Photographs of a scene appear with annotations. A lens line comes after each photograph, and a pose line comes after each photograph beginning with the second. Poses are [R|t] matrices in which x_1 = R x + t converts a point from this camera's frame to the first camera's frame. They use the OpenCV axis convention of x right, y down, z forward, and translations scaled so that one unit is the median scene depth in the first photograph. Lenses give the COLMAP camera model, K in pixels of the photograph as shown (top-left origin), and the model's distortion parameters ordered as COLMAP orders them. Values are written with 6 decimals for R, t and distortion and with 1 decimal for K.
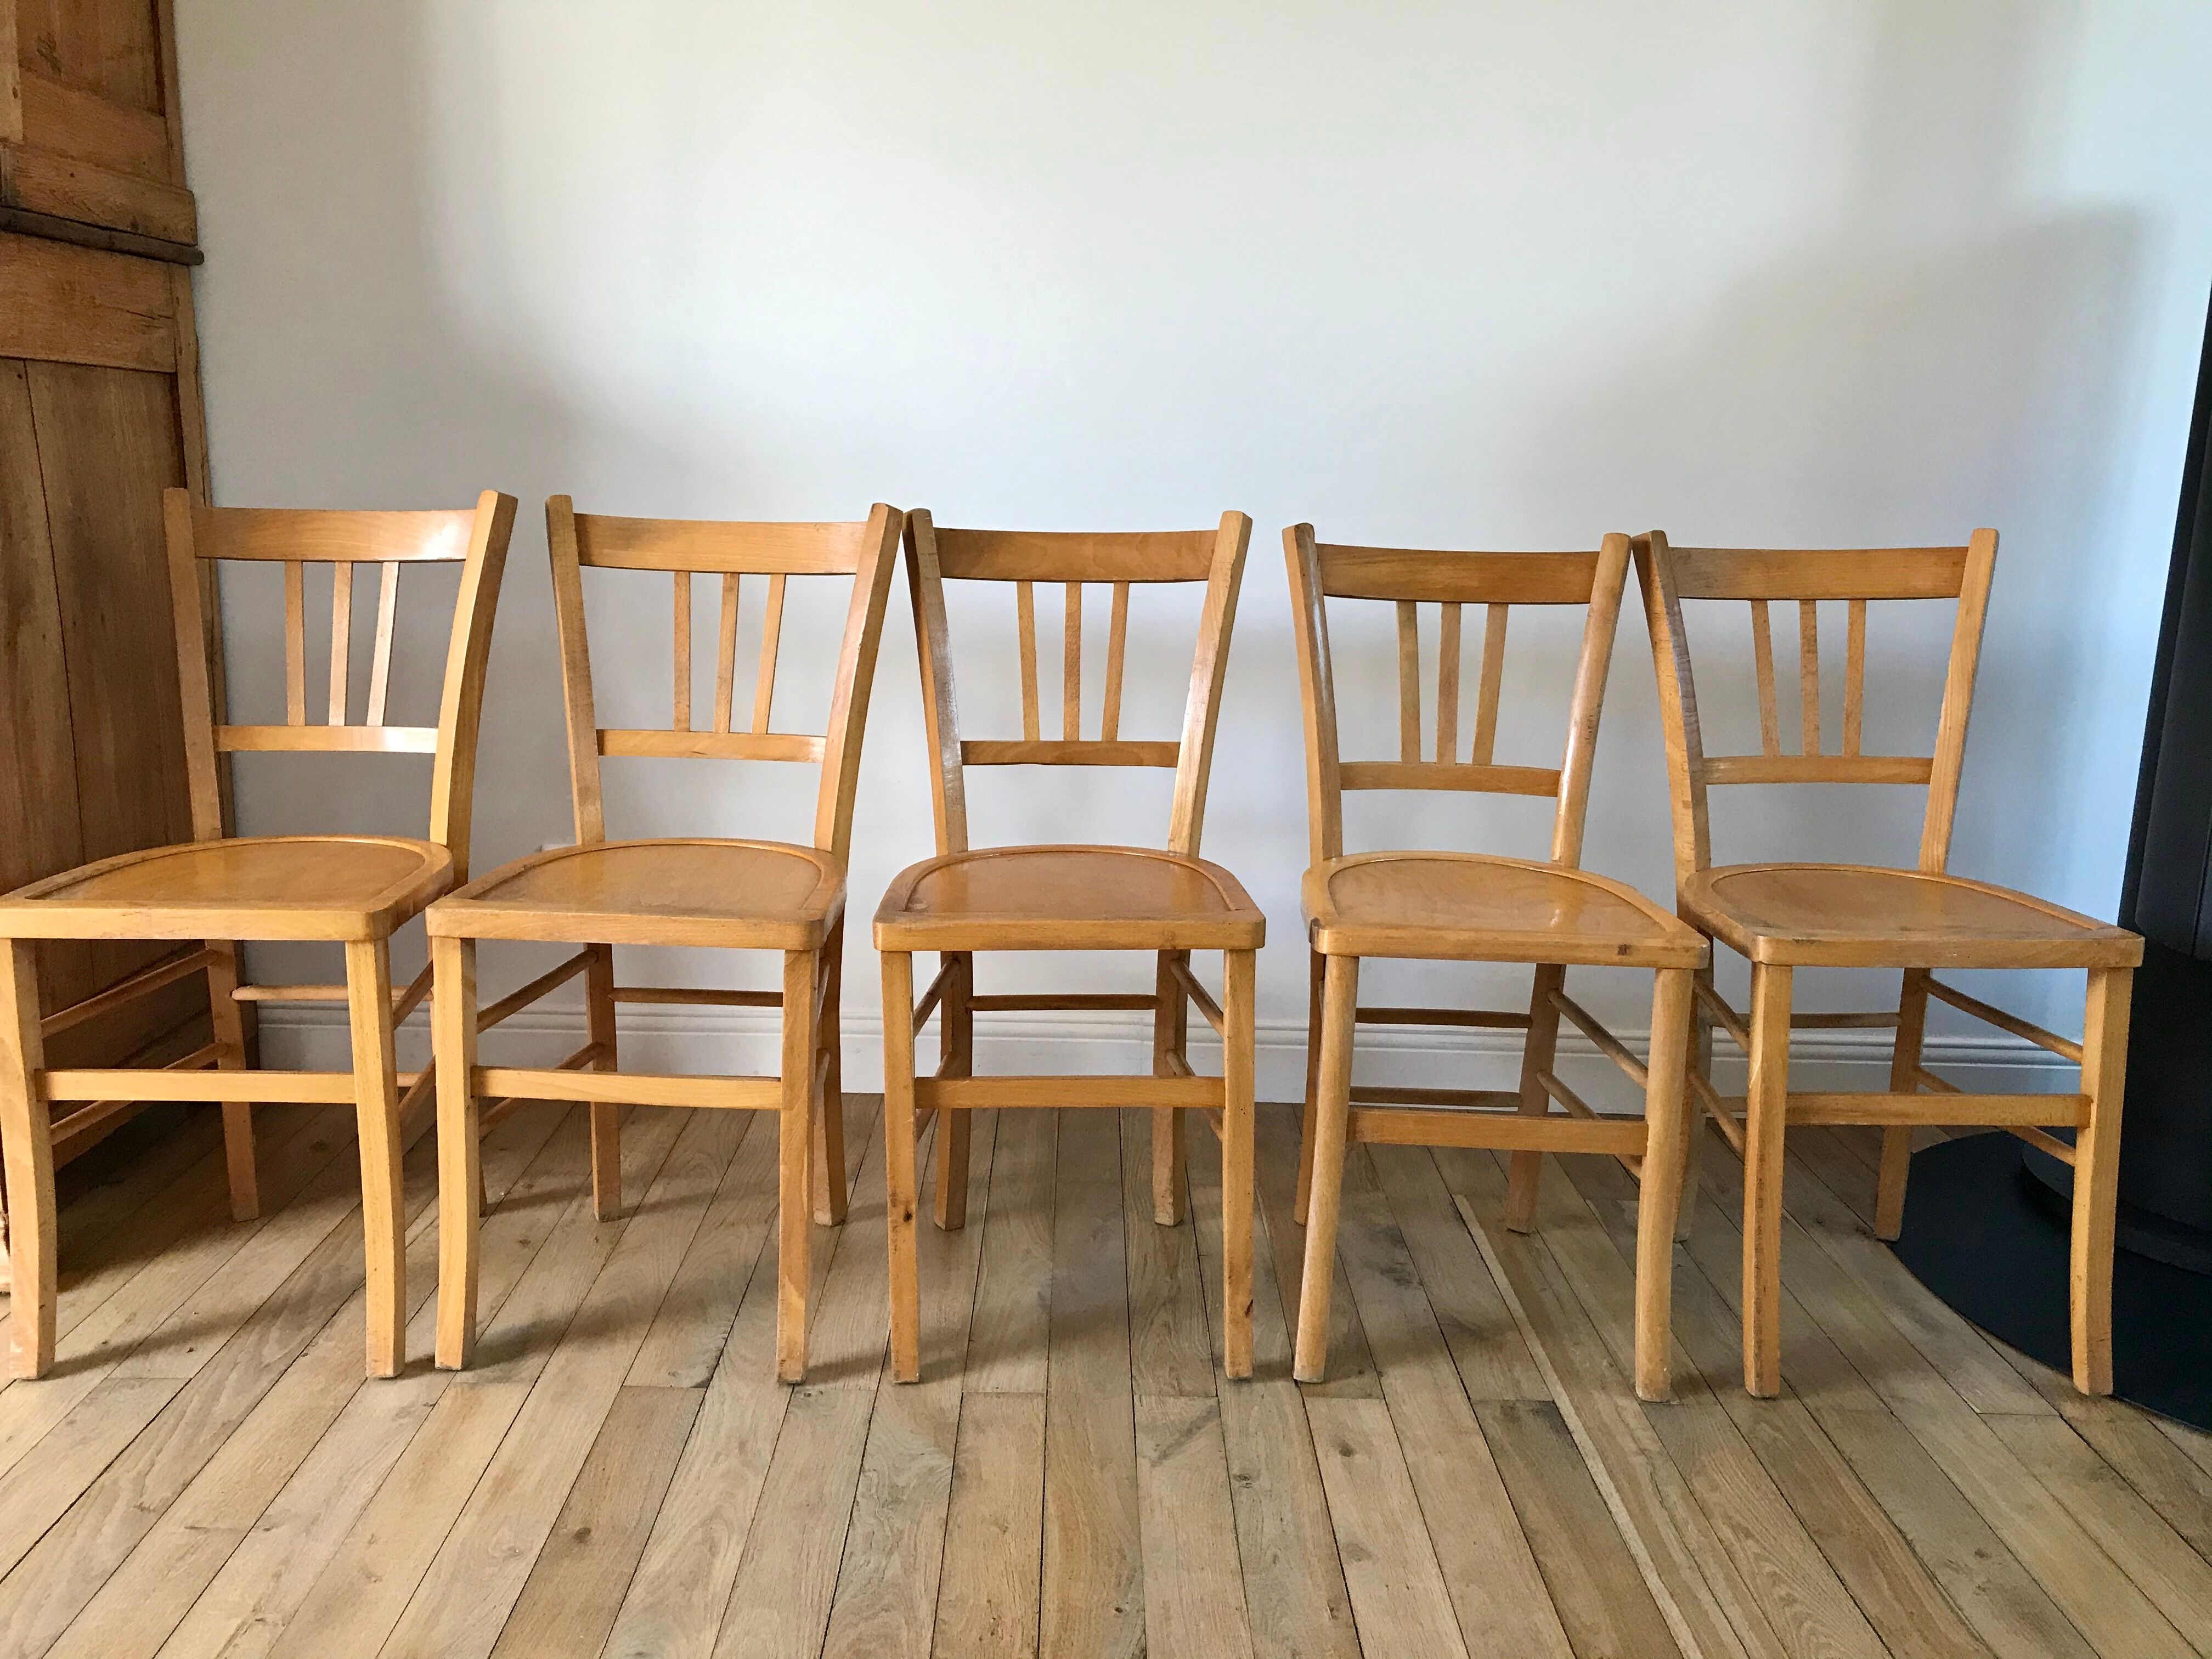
lens RADIAL K [[1834.6, 0, 1094.7], [0, 1834.6, 804.1], [0, 0, 1]] dist [0.027003, -0.013777]
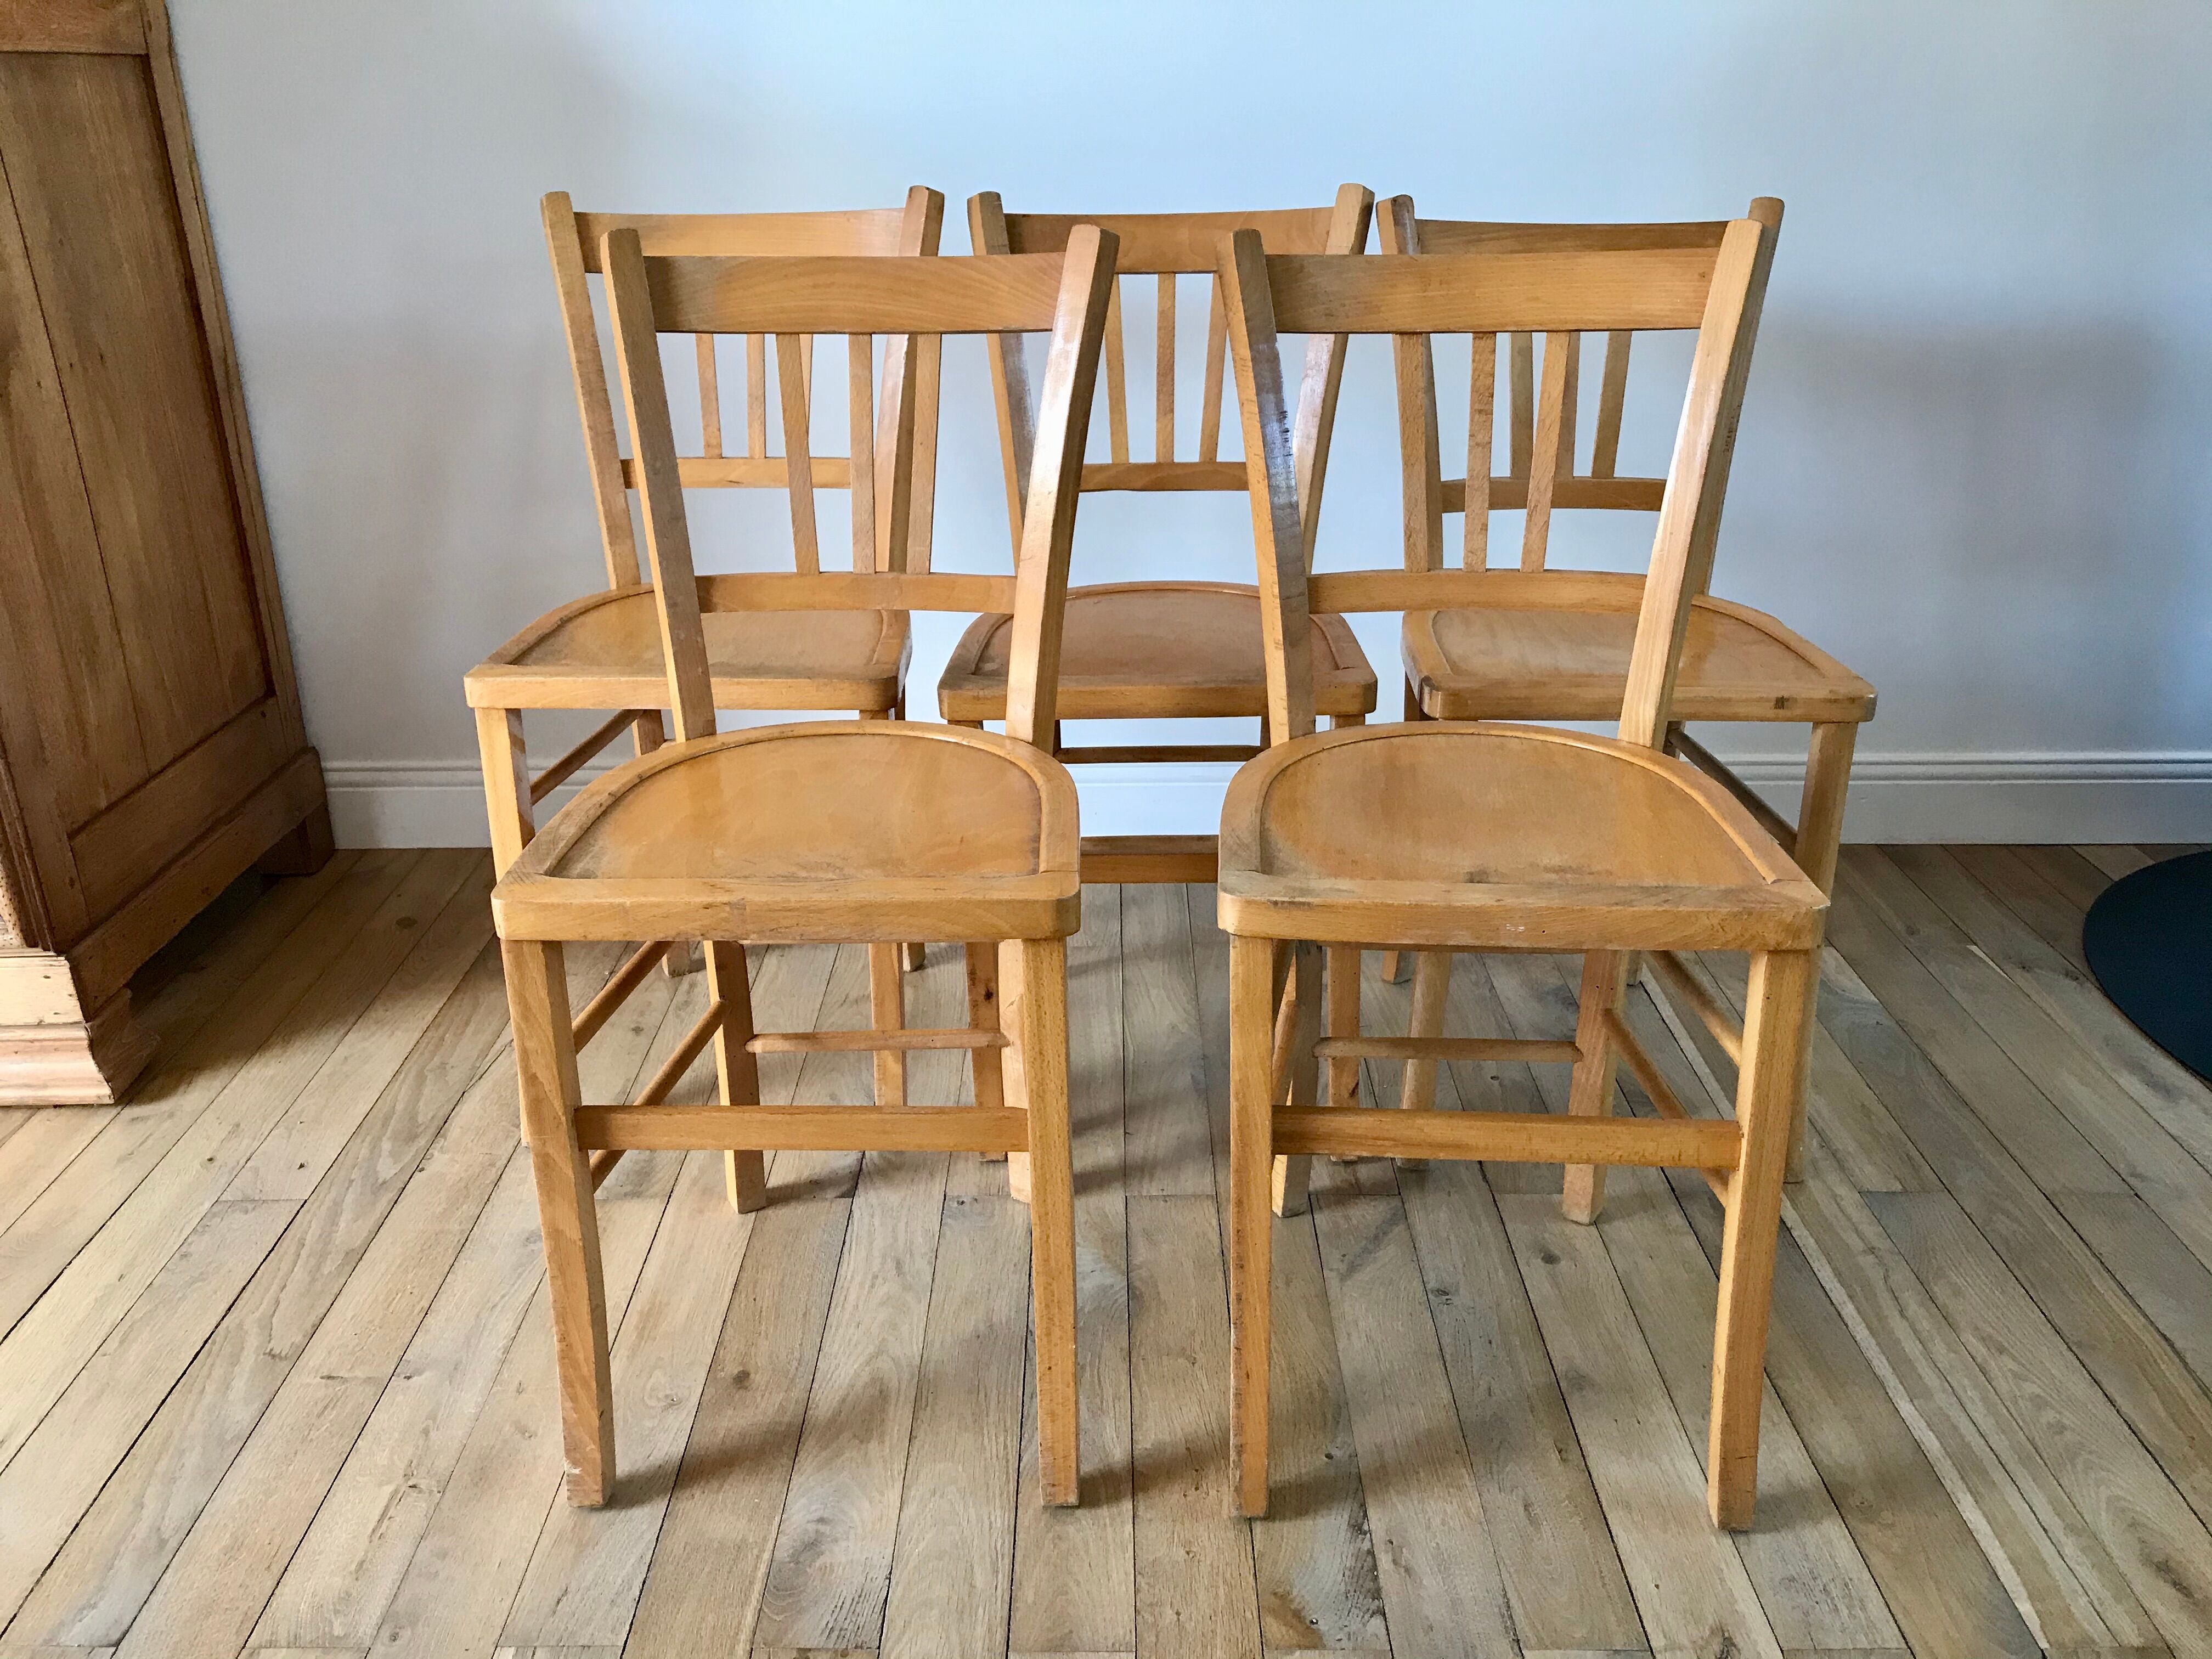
lens RADIAL K [[1834.6, 0, 1092.1], [0, 1834.6, 817.9], [0, 0, 1]] dist [0.027003, -0.013777]
pose [[0.999372, -0.025862, -0.024203, -0.064969], [0.030036, 0.980925, 0.192051, -0.050202], [0.018774, -0.192657, 0.981086, 0.132181]]
